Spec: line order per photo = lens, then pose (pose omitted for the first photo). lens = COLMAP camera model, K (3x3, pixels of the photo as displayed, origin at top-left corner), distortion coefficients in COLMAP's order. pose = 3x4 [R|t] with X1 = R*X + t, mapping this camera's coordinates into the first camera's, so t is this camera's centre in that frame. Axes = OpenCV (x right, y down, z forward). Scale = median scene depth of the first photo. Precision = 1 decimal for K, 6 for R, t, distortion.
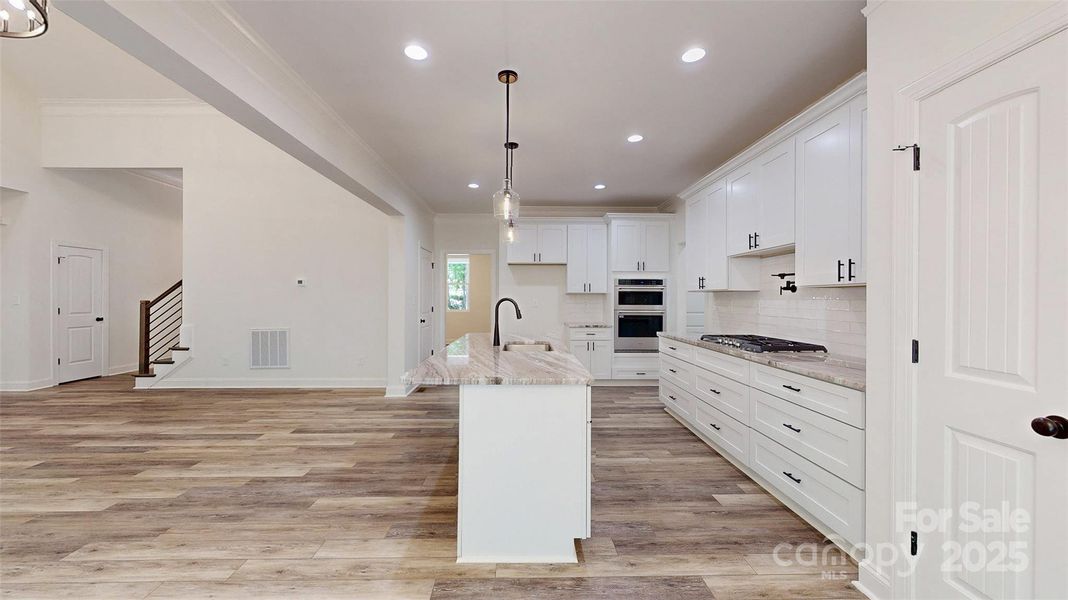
lens RADIAL K [[393.3, 0, 525.5], [0, 393.3, 301.9], [0, 0, 1]] dist [0.000073, -0.000196]
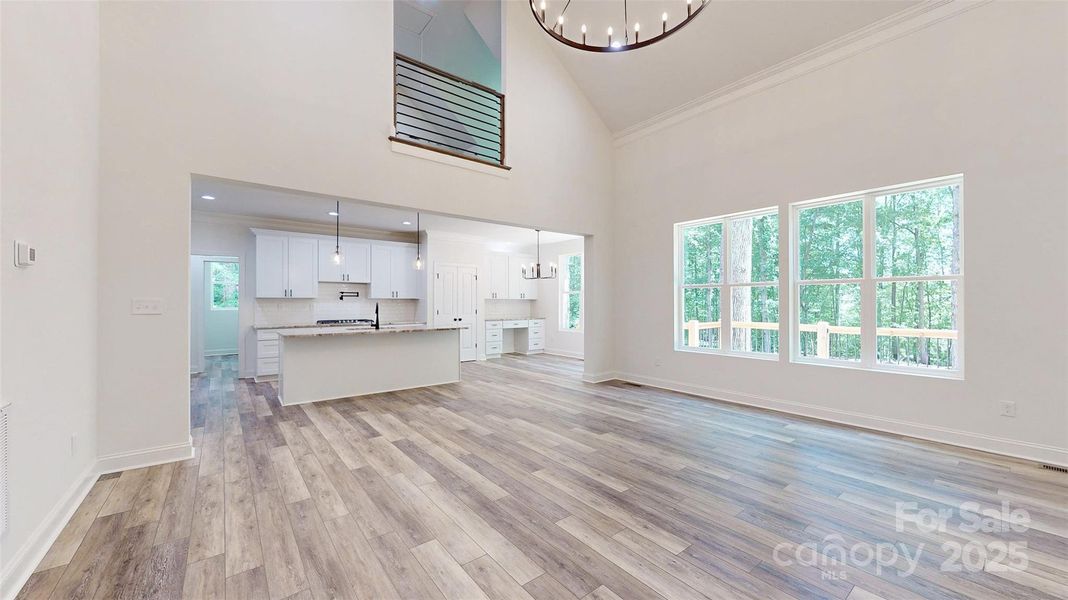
lens RADIAL K [[393.3, 0, 536.0], [0, 393.3, 301.0], [0, 0, 1]] dist [0.000073, -0.000196]
pose [[-0.613269, 0.000916, 0.789874, -1.700170], [0.006368, 0.999973, 0.003784, -0.016952], [-0.789848, 0.007350, -0.613258, 1.346956]]
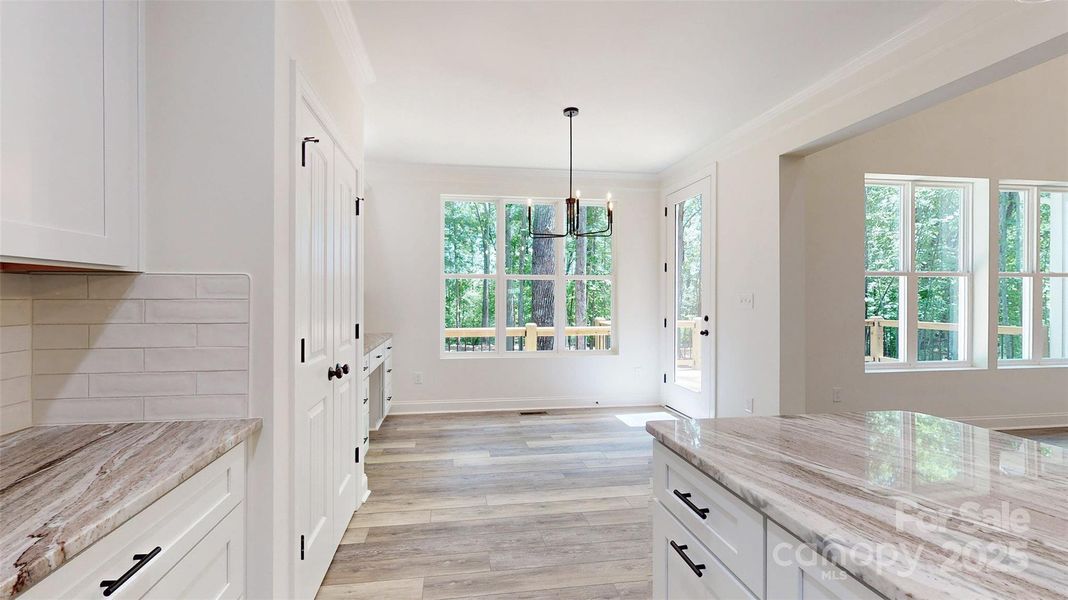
lens RADIAL K [[423.6, 0, 520.6], [0, 423.6, 296.7], [0, 0, 1]] dist [0.019259, 0.000008]
pose [[-0.988232, -0.001438, -0.152954, 0.258282], [-0.002687, 0.999965, 0.007963, -0.008781], [0.152937, 0.008280, -0.988201, 0.891692]]
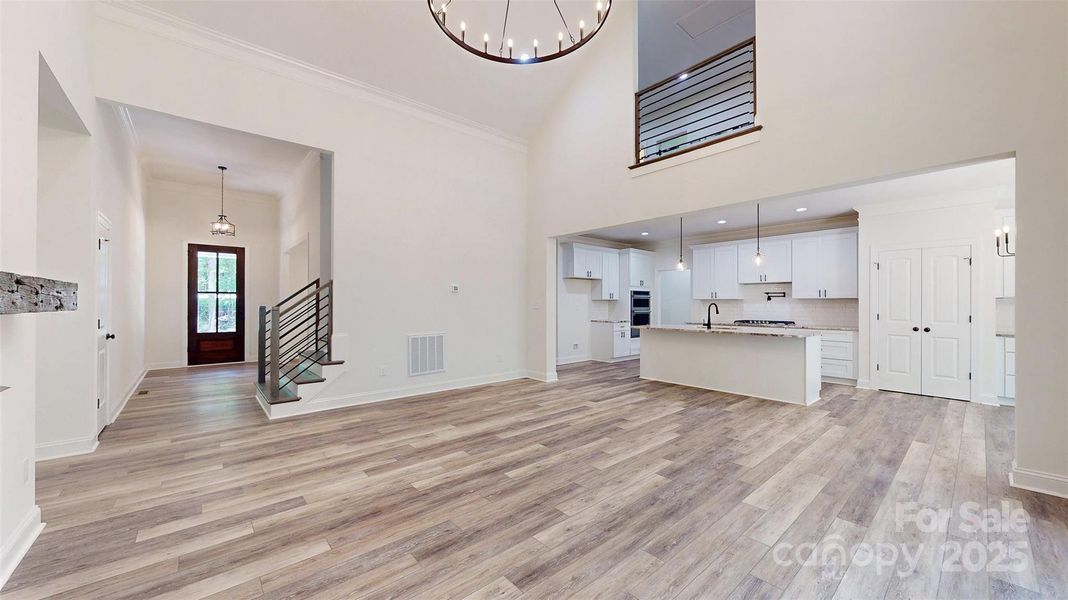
lens RADIAL K [[393.3, 0, 531.8], [0, 393.3, 302.0], [0, 0, 1]] dist [0.000073, -0.000196]
pose [[0.766820, -0.000684, 0.641862, -1.697773], [0.007364, 0.999943, -0.007733, -0.006600], [-0.641820, 0.010657, 0.766781, 0.092817]]
